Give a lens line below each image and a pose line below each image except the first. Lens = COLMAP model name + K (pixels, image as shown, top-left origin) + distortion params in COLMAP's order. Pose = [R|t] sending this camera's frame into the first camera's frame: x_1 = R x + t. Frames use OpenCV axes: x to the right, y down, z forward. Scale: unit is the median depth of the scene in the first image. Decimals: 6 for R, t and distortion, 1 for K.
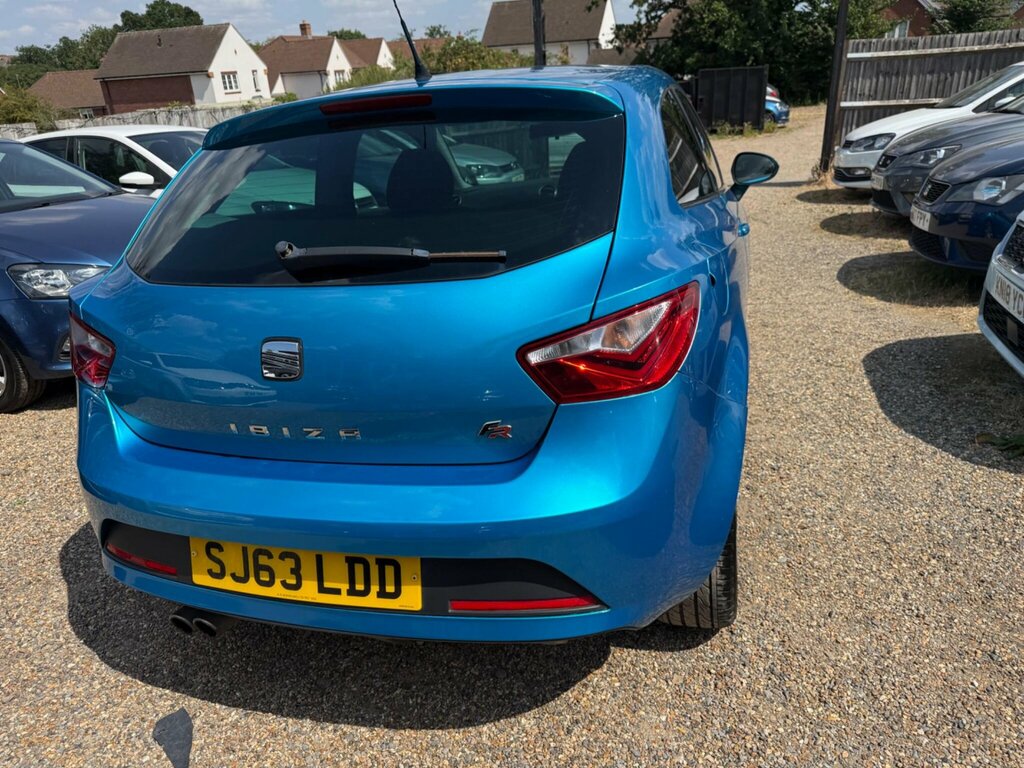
lens RADIAL K [[722.9, 0, 513.4], [0, 722.9, 385.9], [0, 0, 1]] dist [-0.003033, -0.005628]
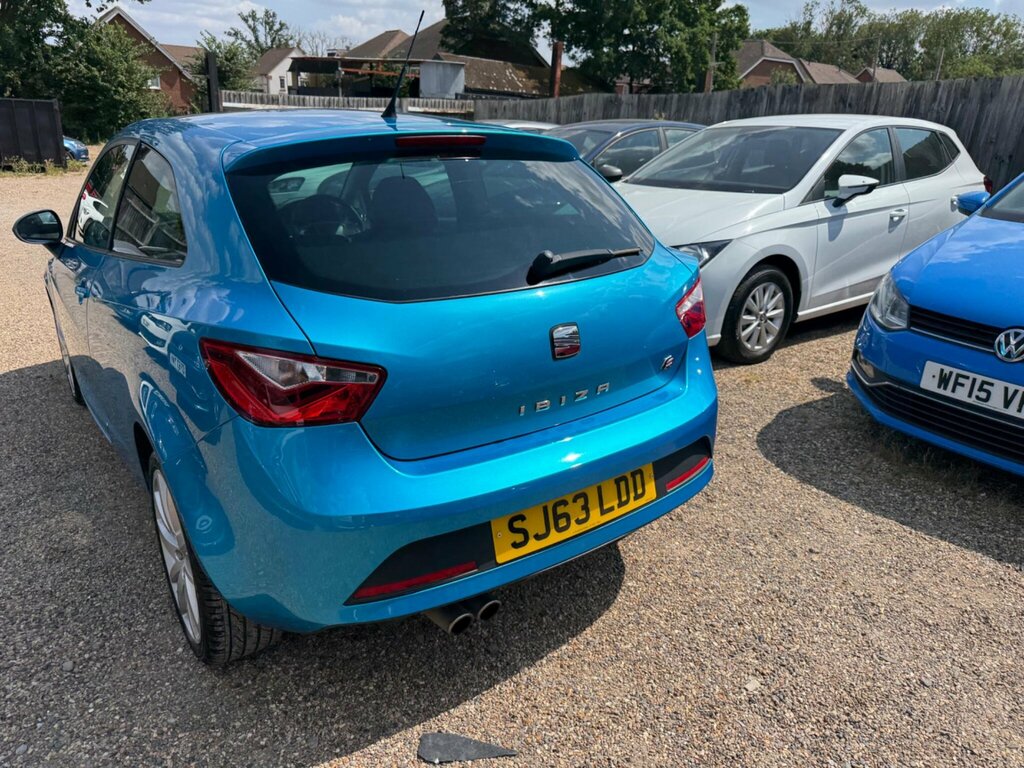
lens RADIAL K [[721.9, 0, 509.6], [0, 721.9, 382.6], [0, 0, 1]] dist [0.005350, -0.010026]
pose [[0.610020, -0.189864, 0.769303, -0.823239], [0.233854, 0.970763, 0.054150, -0.032286], [-0.757092, 0.146872, 0.636585, 0.170380]]
